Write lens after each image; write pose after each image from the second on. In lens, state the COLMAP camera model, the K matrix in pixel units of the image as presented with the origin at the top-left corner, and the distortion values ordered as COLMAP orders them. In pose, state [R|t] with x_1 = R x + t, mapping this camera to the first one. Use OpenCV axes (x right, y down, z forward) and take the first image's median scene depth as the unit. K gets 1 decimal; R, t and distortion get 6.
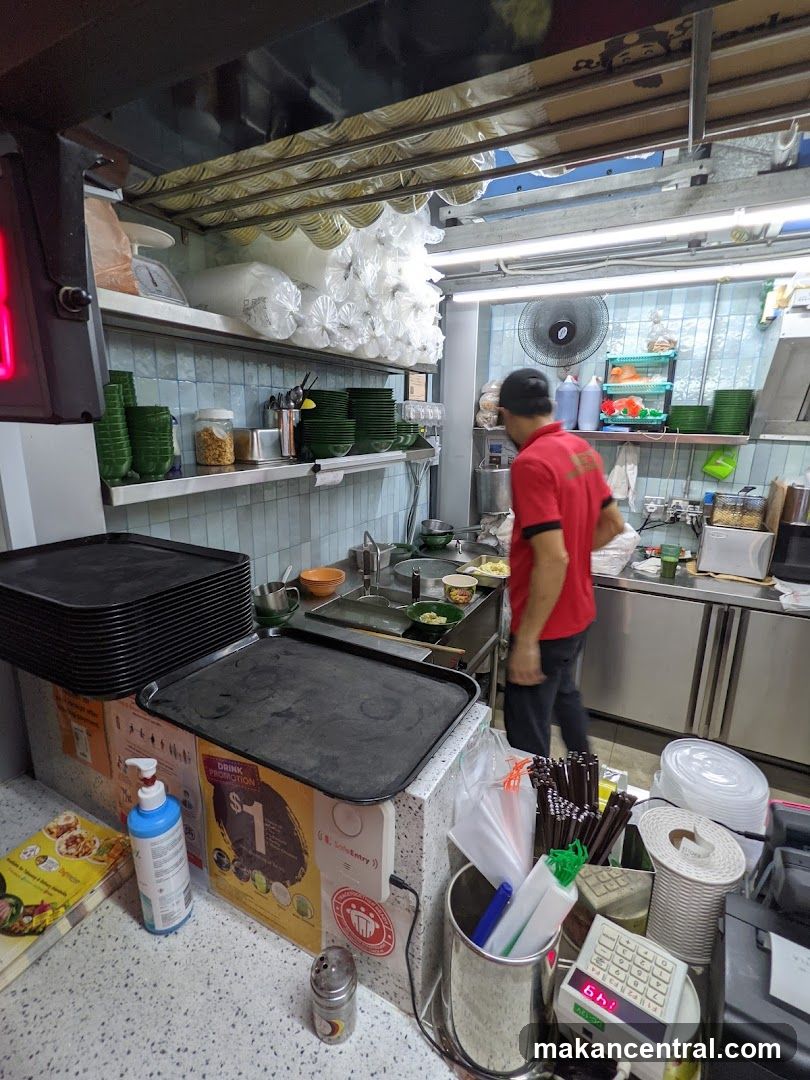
lens RADIAL K [[514.8, 0, 394.2], [0, 514.8, 541.0], [0, 0, 1]] dist [-0.000938, -0.000960]
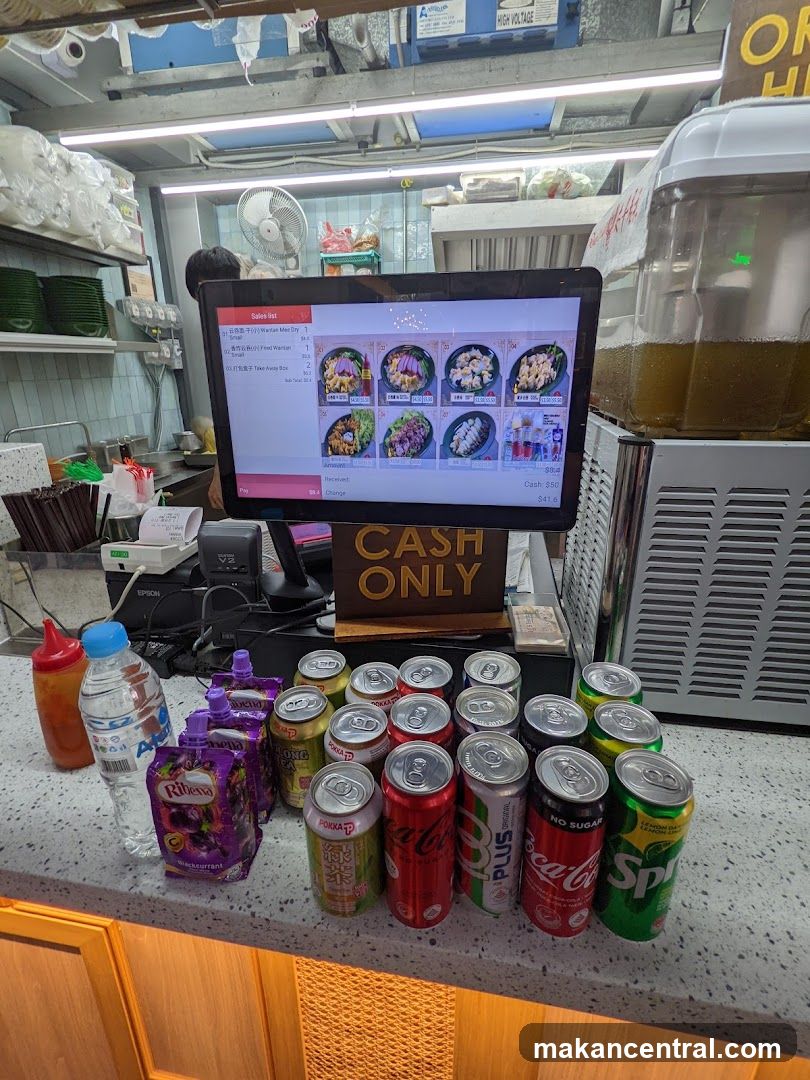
lens RADIAL K [[514.8, 0, 394.2], [0, 514.8, 541.0], [0, 0, 1]] dist [-0.000938, -0.000960]
pose [[0.947701, -0.130089, 0.291445, 0.196777], [0.101527, 0.988606, 0.111135, 0.166995], [-0.302581, -0.075733, 0.950110, -0.168592]]
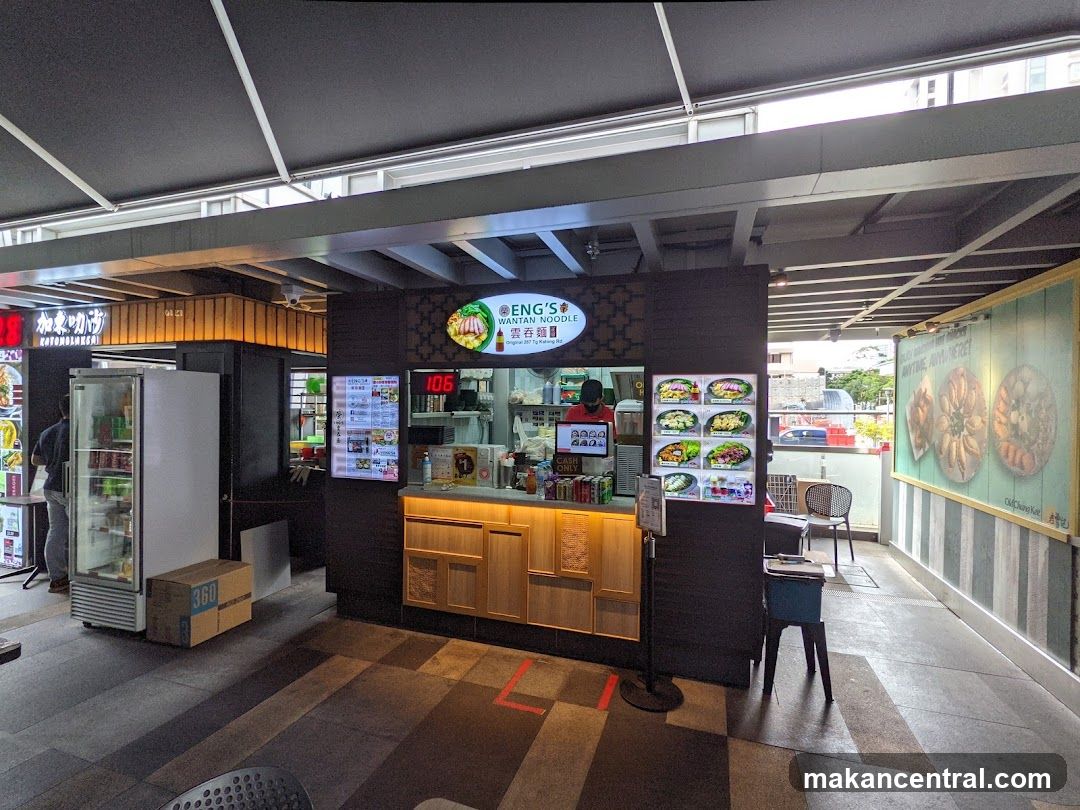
lens RADIAL K [[514.8, 0, 535.4], [0, 514.8, 408.5], [0, 0, 1]] dist [-0.000938, -0.000960]
pose [[0.984671, -0.000934, 0.174420, -0.152753], [0.040940, 0.973288, -0.225909, 0.396883], [-0.169550, 0.229587, 0.958406, -1.483098]]
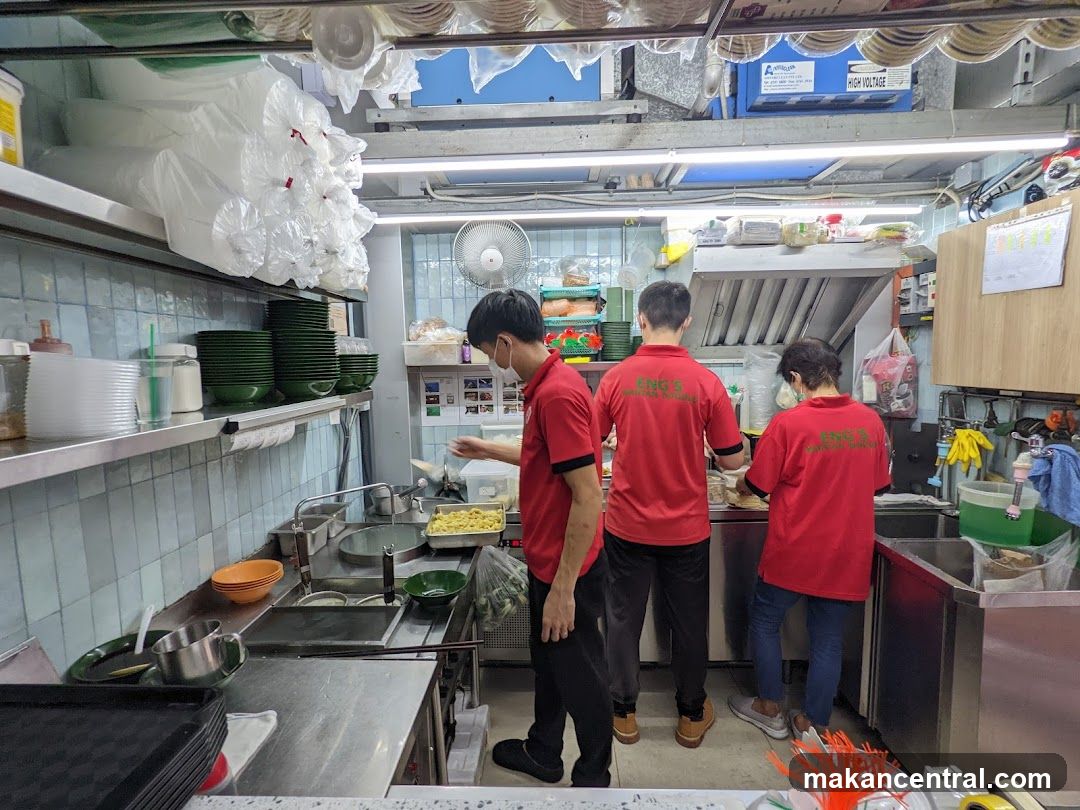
lens RADIAL K [[529.0, 0, 536.7], [0, 529.0, 408.7], [0, 0, 1]] dist [0.000268, 0.000260]
pose [[0.892407, -0.077078, 0.444599, -0.075280], [0.140021, 0.983967, -0.110469, -0.023352], [-0.428956, 0.160837, 0.888892, 0.161617]]
